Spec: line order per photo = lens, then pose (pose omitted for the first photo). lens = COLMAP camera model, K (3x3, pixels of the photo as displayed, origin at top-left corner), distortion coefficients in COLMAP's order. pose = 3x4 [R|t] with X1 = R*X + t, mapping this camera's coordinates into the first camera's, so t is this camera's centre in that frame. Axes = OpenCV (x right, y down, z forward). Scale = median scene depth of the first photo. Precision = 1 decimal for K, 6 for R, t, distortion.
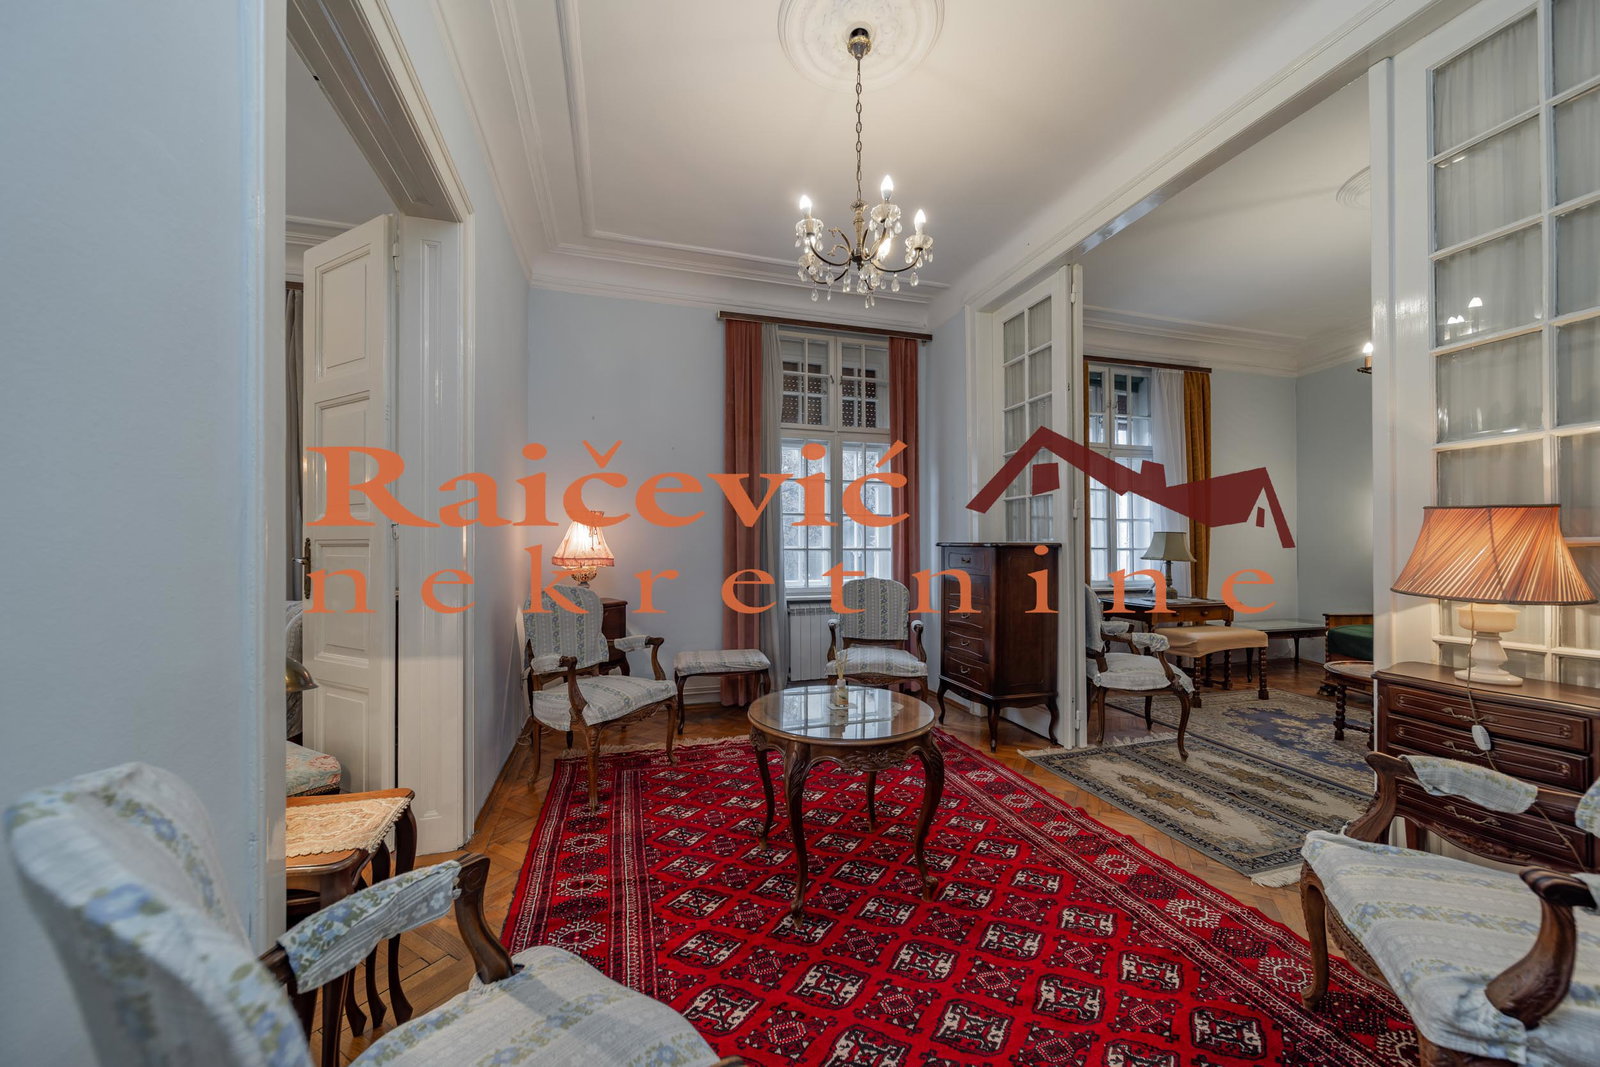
lens RADIAL K [[568.3, 0, 789.9], [0, 568.3, 541.1], [0, 0, 1]] dist [0.001120, -0.001374]
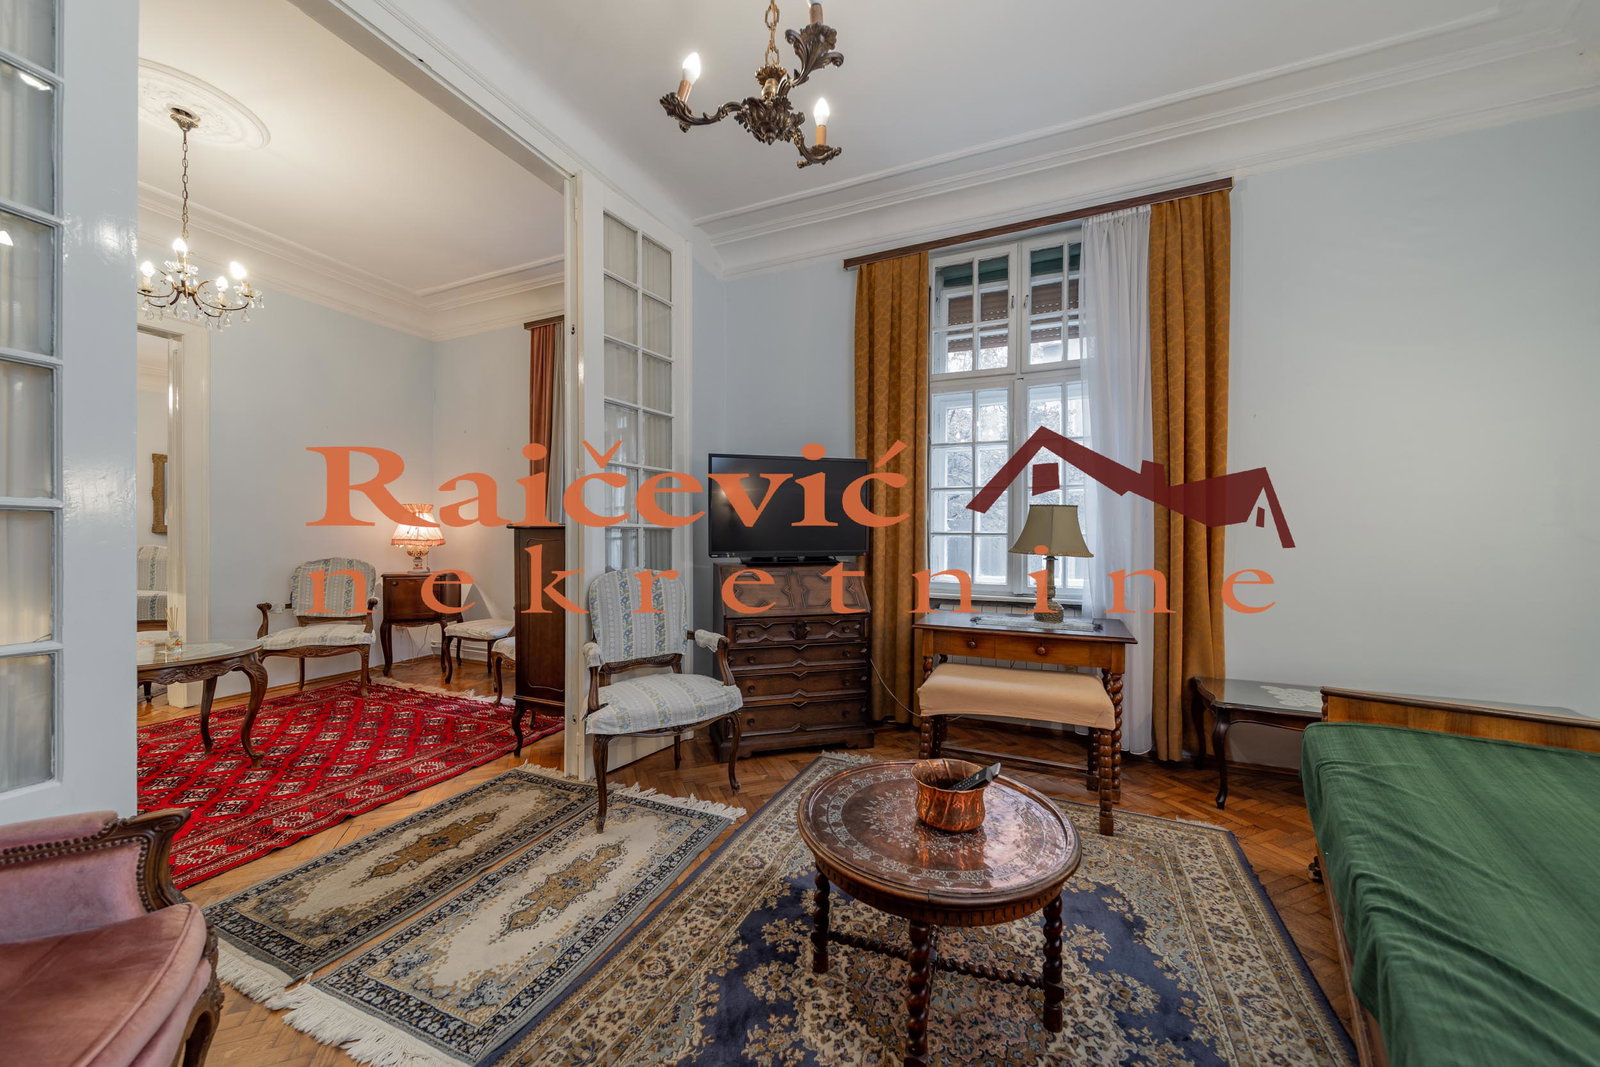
lens RADIAL K [[568.3, 0, 796.1], [0, 568.3, 539.6], [0, 0, 1]] dist [0.001120, -0.001374]
pose [[0.767394, 0.005940, -0.641148, 0.977141], [0.001098, 0.999943, 0.010579, 0.014562], [0.641174, -0.008822, 0.767345, 0.457249]]
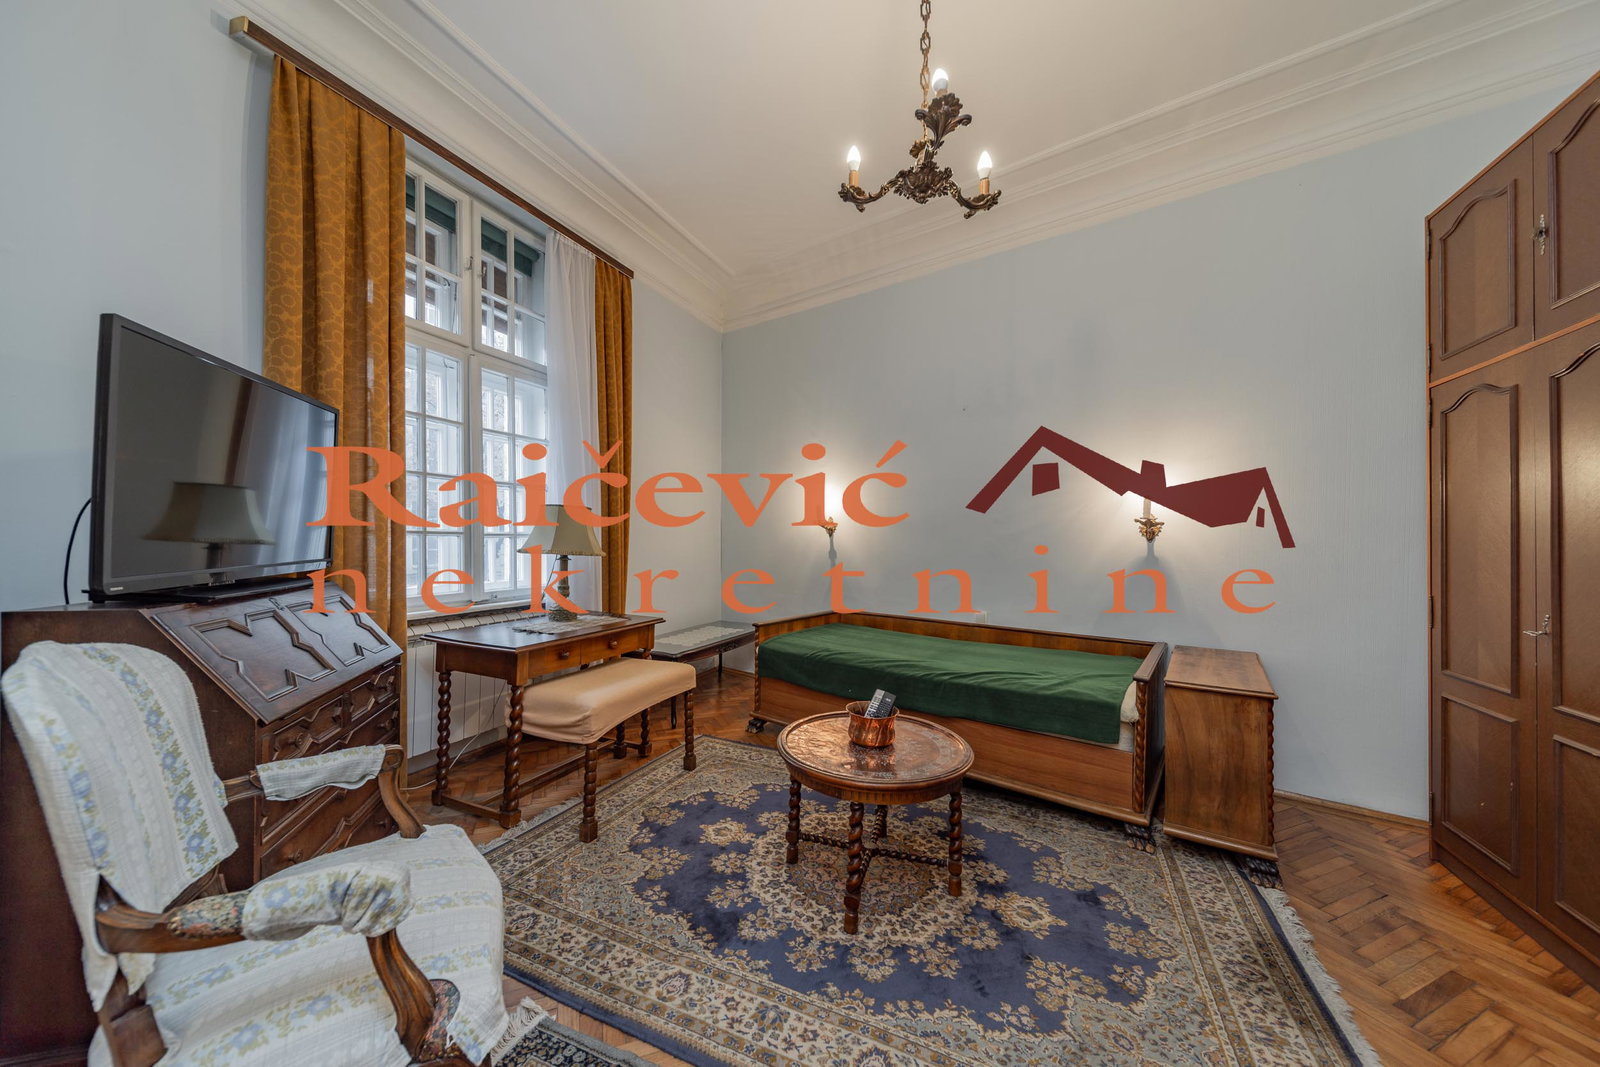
lens RADIAL K [[568.3, 0, 797.4], [0, 568.3, 535.7], [0, 0, 1]] dist [0.001120, -0.001374]
pose [[0.633159, 0.003125, 0.774016, 0.427877], [-0.009692, 0.999945, 0.003891, 0.011593], [-0.773961, -0.009965, 0.633154, 0.519966]]
